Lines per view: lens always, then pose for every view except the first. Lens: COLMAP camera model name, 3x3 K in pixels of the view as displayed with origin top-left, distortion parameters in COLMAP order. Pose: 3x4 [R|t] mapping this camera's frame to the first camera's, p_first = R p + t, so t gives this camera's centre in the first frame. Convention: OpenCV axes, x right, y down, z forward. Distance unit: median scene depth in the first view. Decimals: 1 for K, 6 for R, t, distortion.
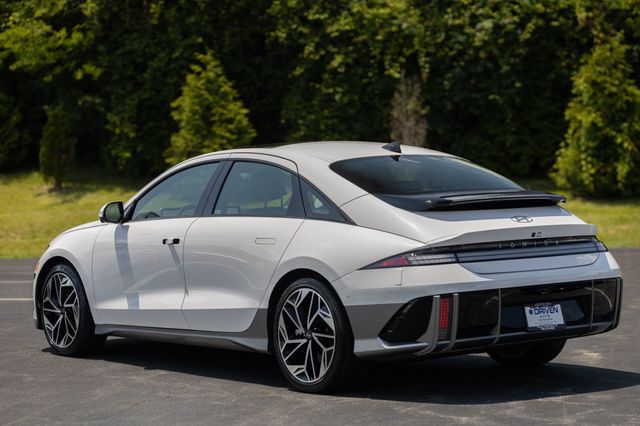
lens RADIAL K [[1573.8, 0, 318.5], [0, 1573.8, 212.1], [0, 0, 1]] dist [0.042918, -0.292480]
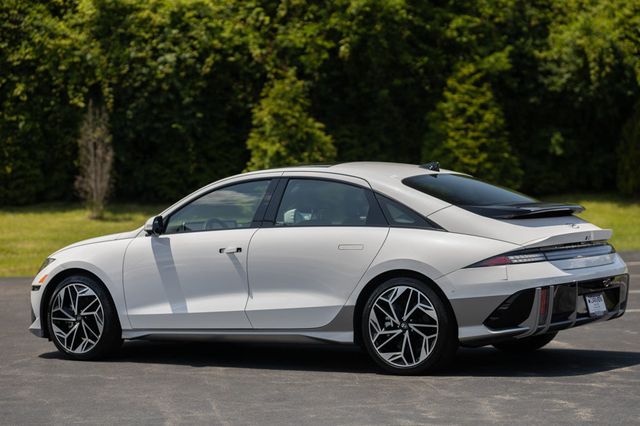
lens RADIAL K [[1573.8, 0, 318.5], [0, 1573.8, 212.1], [0, 0, 1]] dist [0.042918, -0.292480]
pose [[0.947944, -0.003842, 0.318413, -0.134228], [0.010208, 0.999780, -0.018327, 0.004298], [-0.318273, 0.020623, 0.947775, -0.028530]]
